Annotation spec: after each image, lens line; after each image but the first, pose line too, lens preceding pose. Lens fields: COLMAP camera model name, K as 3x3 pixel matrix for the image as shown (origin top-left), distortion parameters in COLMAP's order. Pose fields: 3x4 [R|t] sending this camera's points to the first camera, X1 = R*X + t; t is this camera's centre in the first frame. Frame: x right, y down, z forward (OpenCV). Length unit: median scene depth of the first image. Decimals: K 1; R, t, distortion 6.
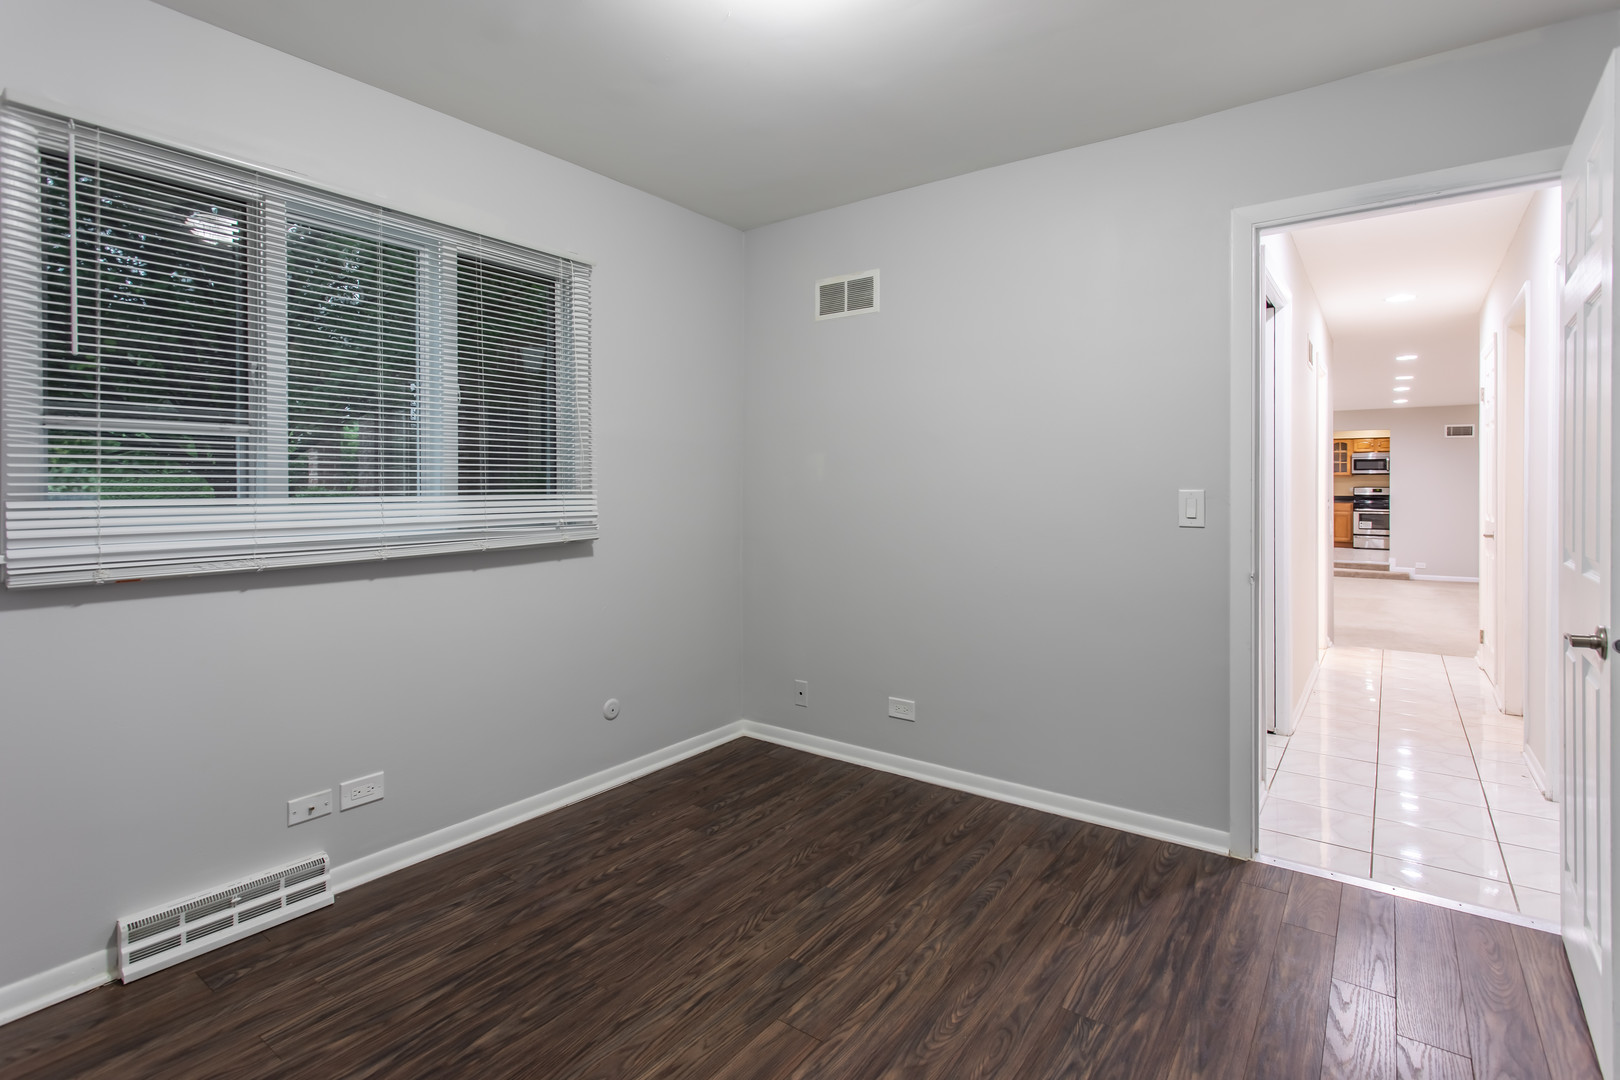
lens RADIAL K [[788.1, 0, 829.4], [0, 788.1, 489.2], [0, 0, 1]] dist [-0.001745, 0.003272]
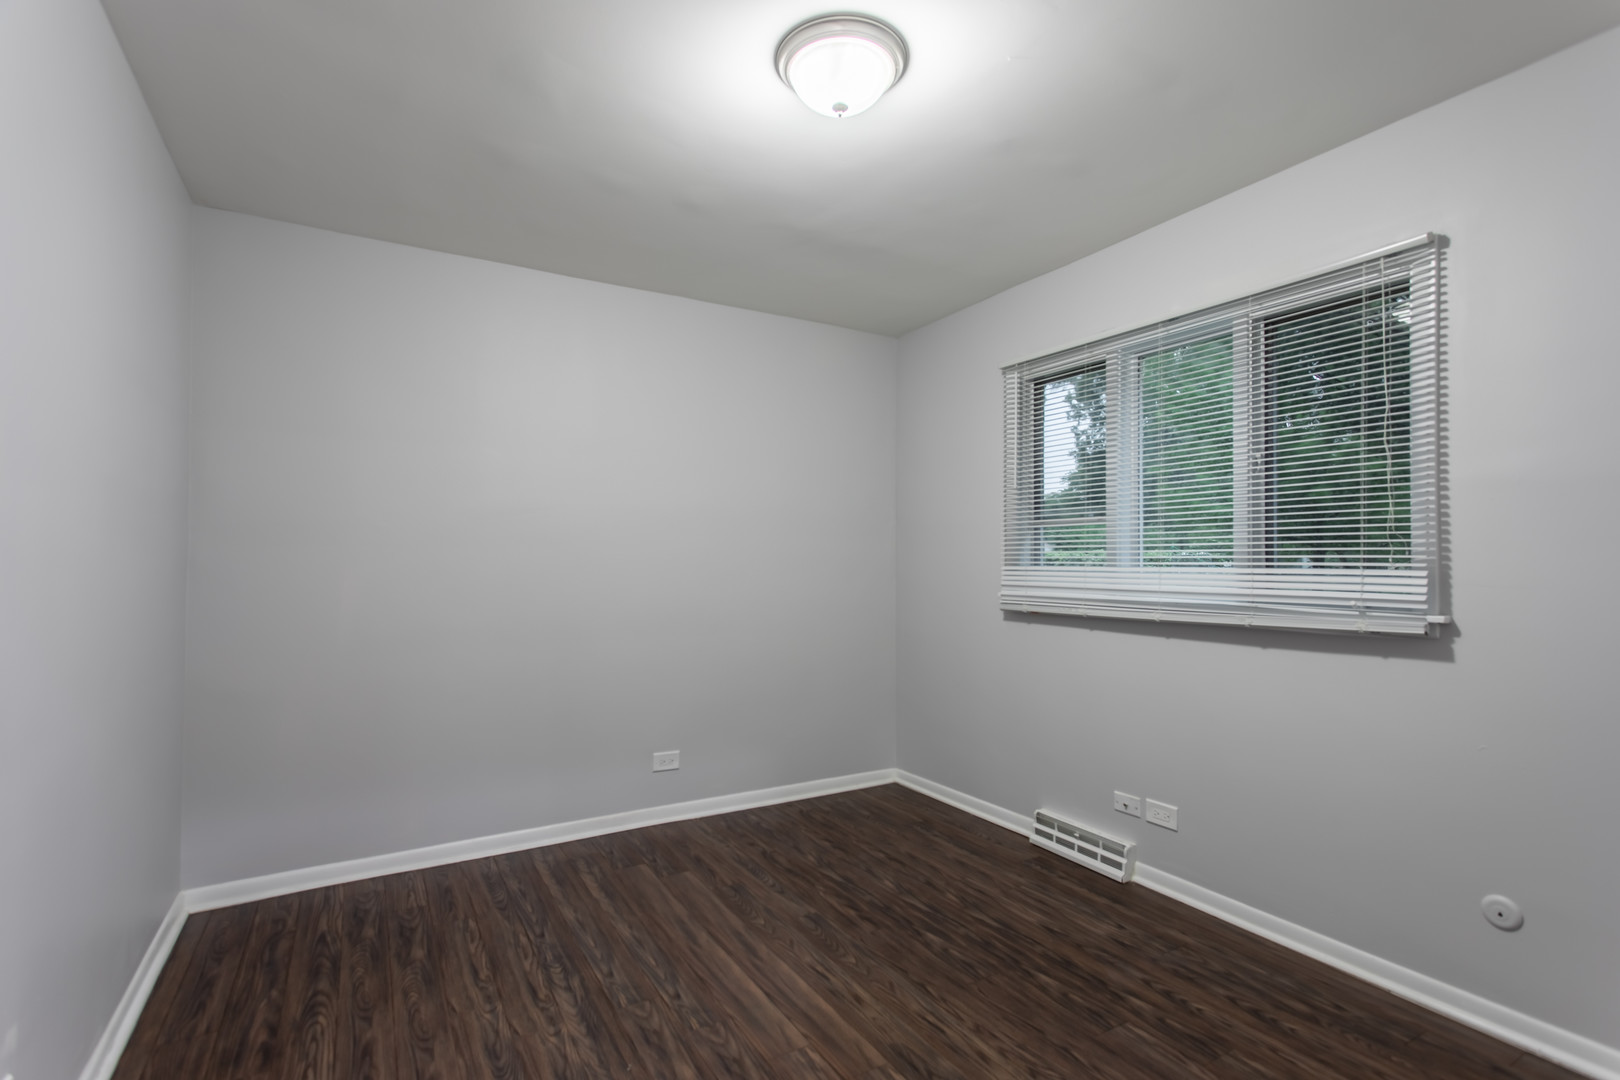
lens RADIAL K [[788.1, 0, 810.7], [0, 788.1, 541.9], [0, 0, 1]] dist [-0.001745, 0.003272]
pose [[-0.427968, -0.021058, -0.903549, 0.767990], [-0.005168, 0.999769, -0.020853, -0.001348], [0.903779, -0.004255, -0.427978, 1.102959]]
